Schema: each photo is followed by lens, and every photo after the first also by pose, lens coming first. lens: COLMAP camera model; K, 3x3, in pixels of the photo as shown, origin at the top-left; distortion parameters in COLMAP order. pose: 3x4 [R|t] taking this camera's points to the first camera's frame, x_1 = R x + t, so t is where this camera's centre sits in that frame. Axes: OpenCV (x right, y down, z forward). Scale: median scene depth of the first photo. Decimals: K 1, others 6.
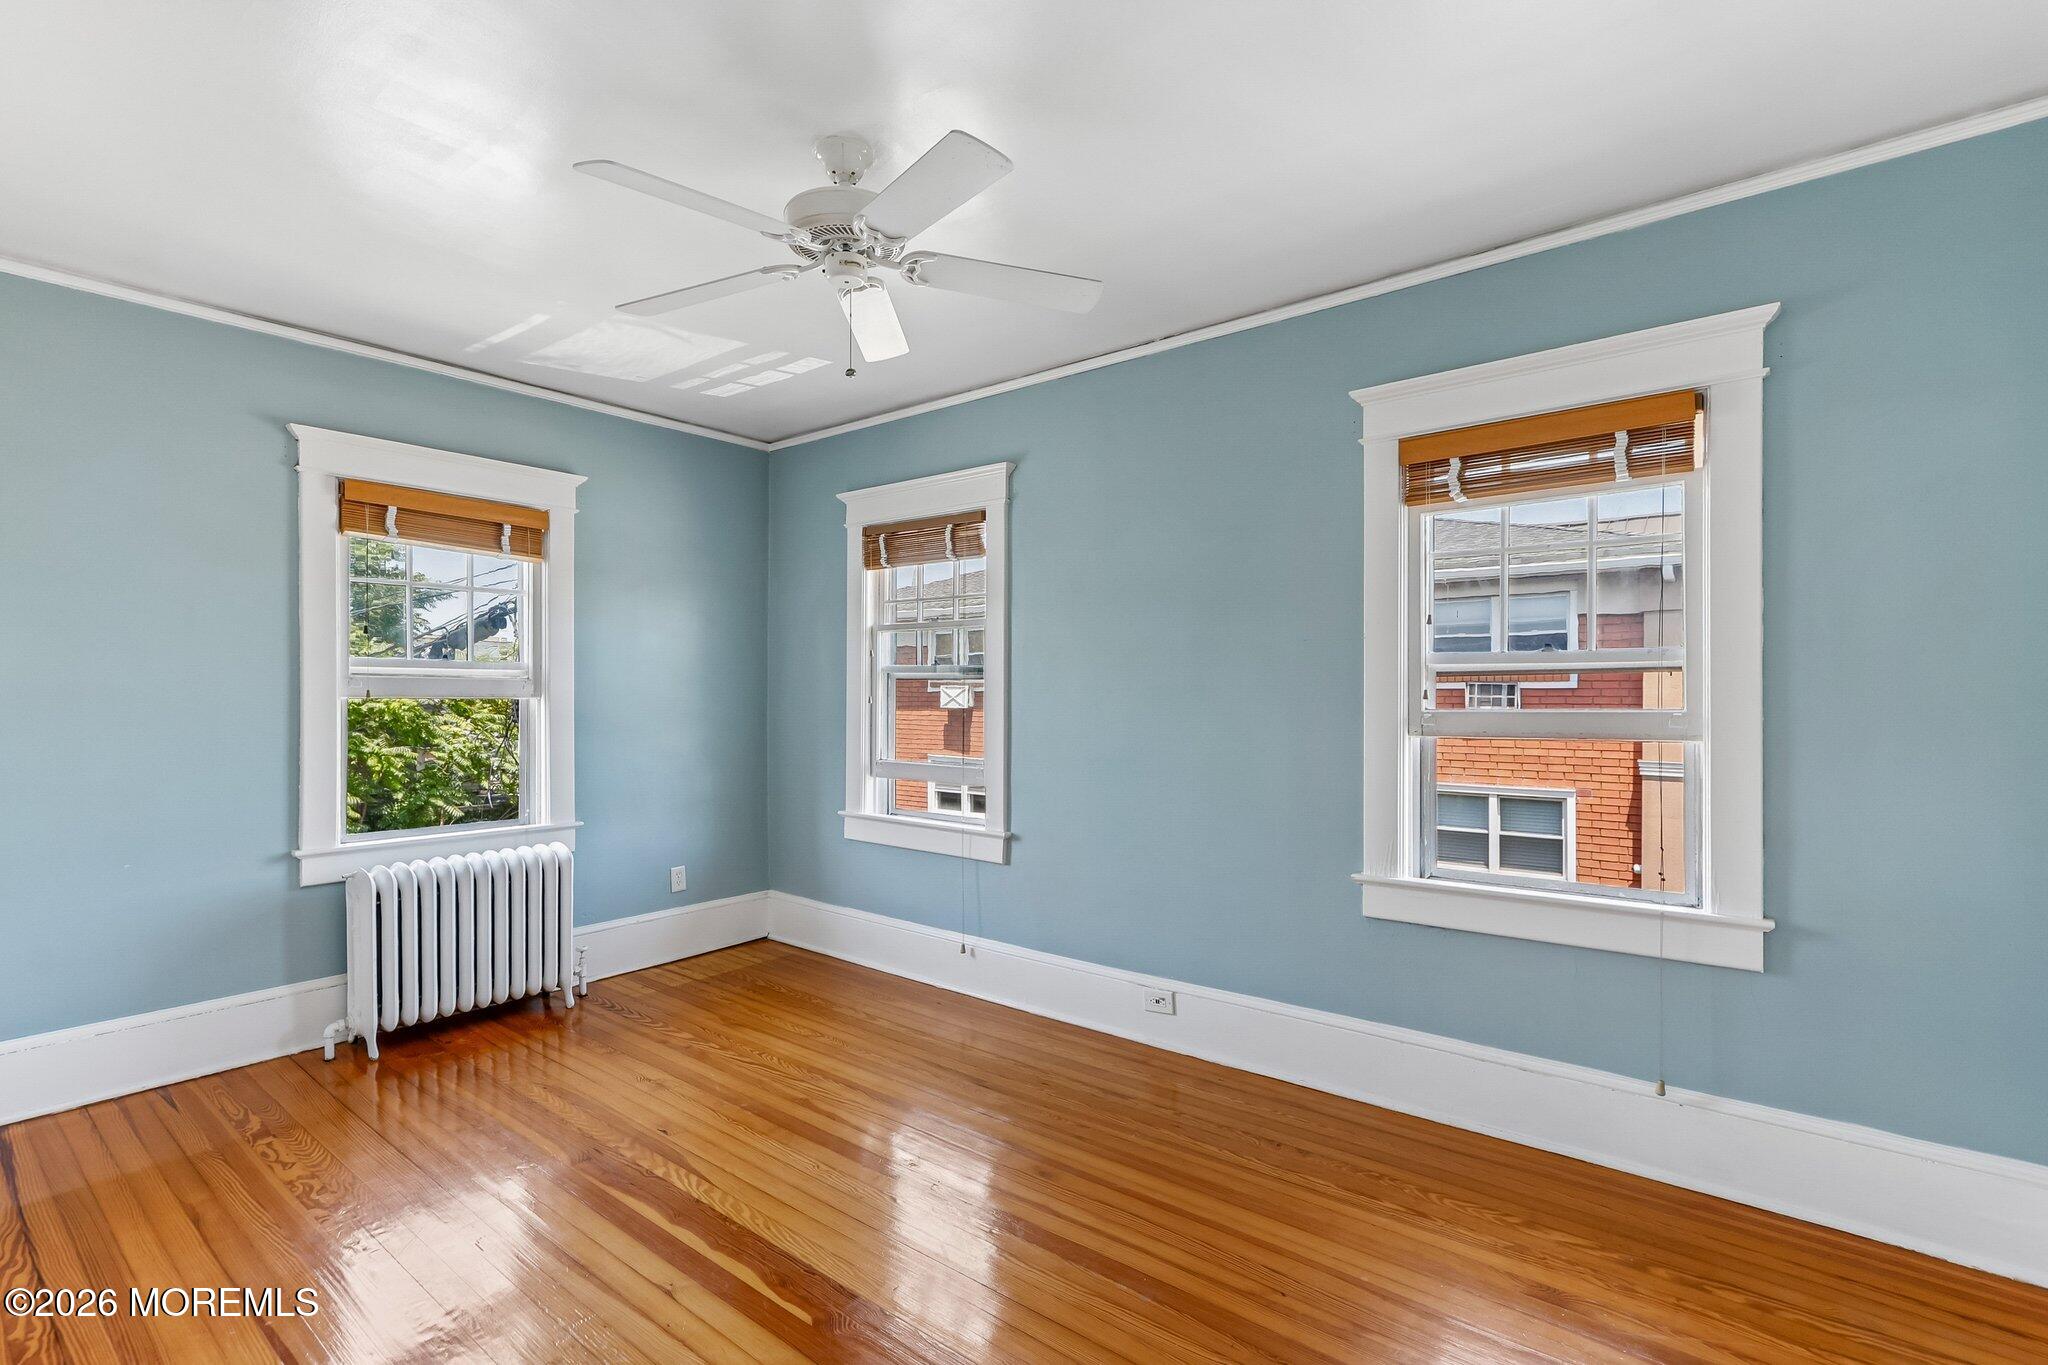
lens RADIAL K [[952.6, 0, 1022.5], [0, 952.6, 690.5], [0, 0, 1]] dist [-0.003053, 0.005195]
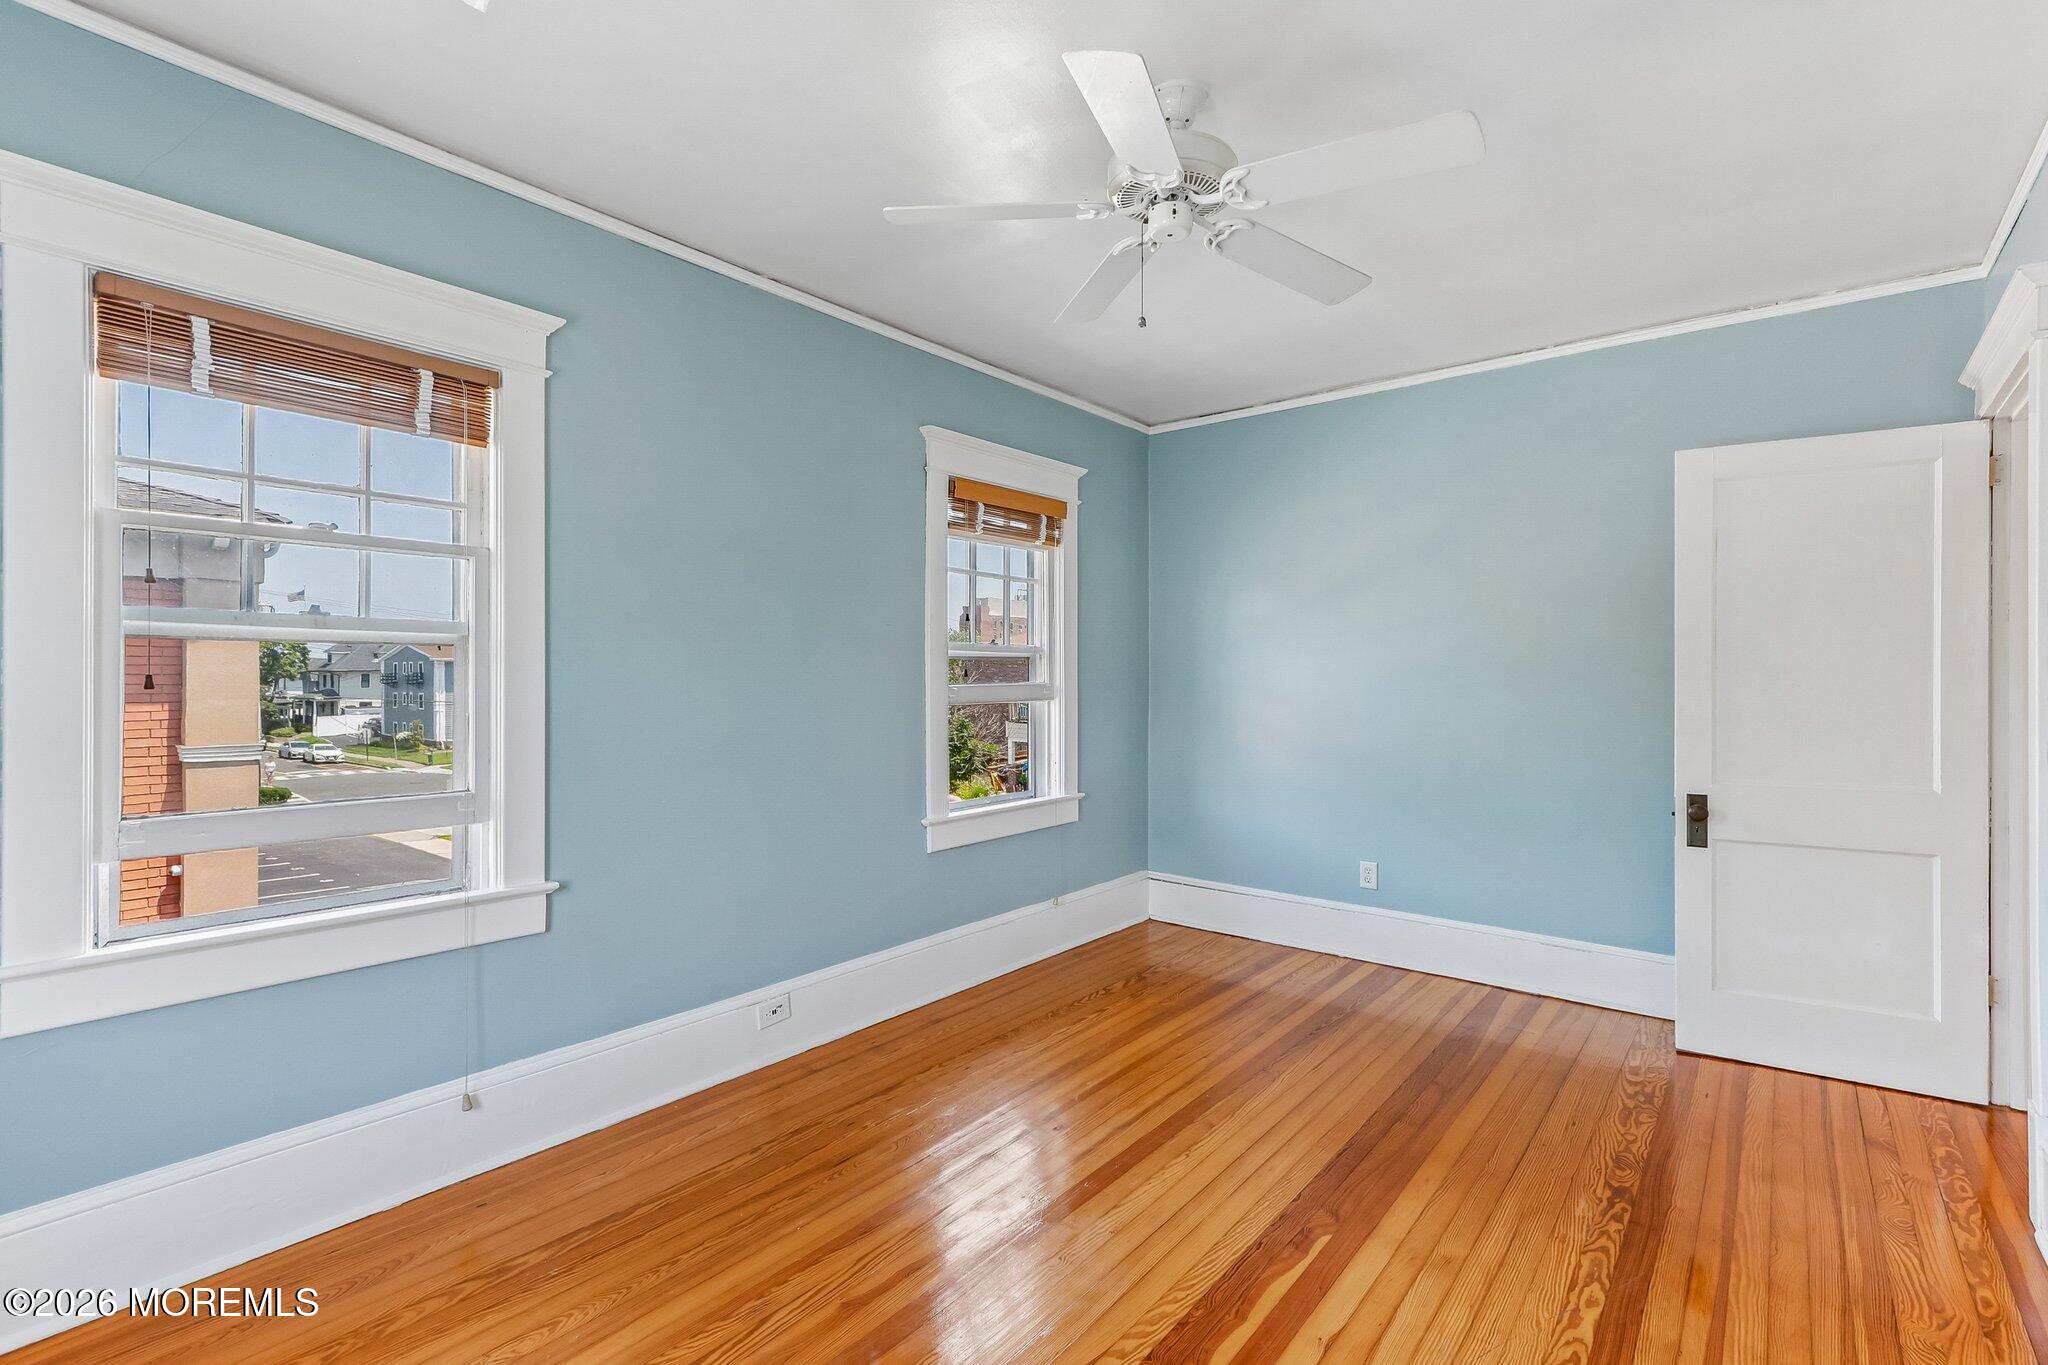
lens RADIAL K [[952.6, 0, 990.3], [0, 952.6, 673.9], [0, 0, 1]] dist [-0.003053, 0.005195]
pose [[0.018527, -0.000219, 0.999828, -0.877301], [-0.005523, 0.999985, 0.000322, 0.003655], [-0.999813, -0.005528, 0.018526, 0.899673]]
